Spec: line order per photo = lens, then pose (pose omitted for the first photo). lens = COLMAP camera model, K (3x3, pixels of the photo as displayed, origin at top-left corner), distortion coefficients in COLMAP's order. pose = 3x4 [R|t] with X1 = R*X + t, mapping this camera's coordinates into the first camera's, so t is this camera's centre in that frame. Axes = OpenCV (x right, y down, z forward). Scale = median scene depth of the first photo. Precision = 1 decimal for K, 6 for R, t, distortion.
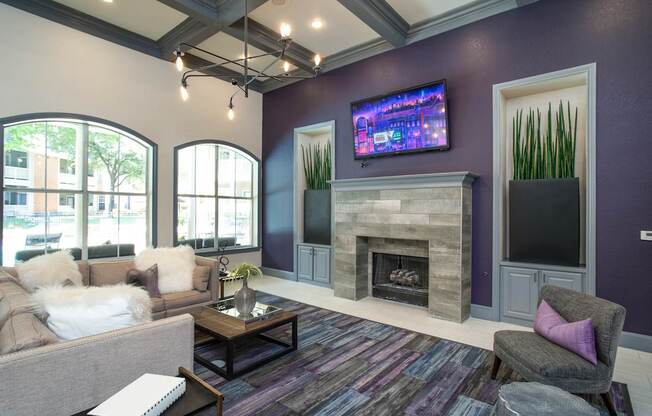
lens RADIAL K [[322.3, 0, 326.0], [0, 322.3, 208.0], [0, 0, 1]] dist [-0.027917, 0.000778]
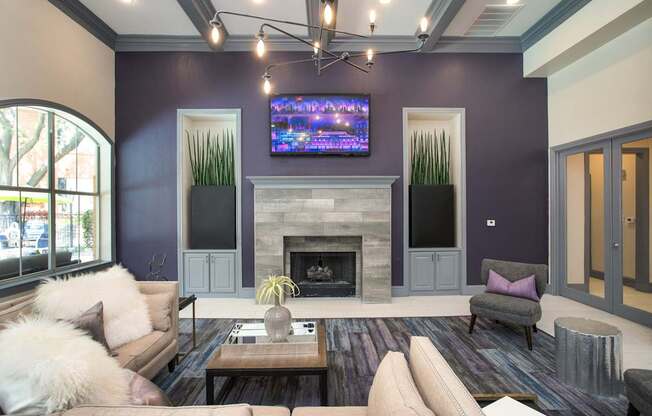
lens RADIAL K [[322.3, 0, 326.0], [0, 322.3, 208.0], [0, 0, 1]] dist [-0.027917, 0.000778]
pose [[0.760071, -0.007044, 0.649802, -0.507738], [0.004684, 0.999975, 0.005361, -0.001808], [-0.649823, -0.001031, 0.760085, 0.233278]]
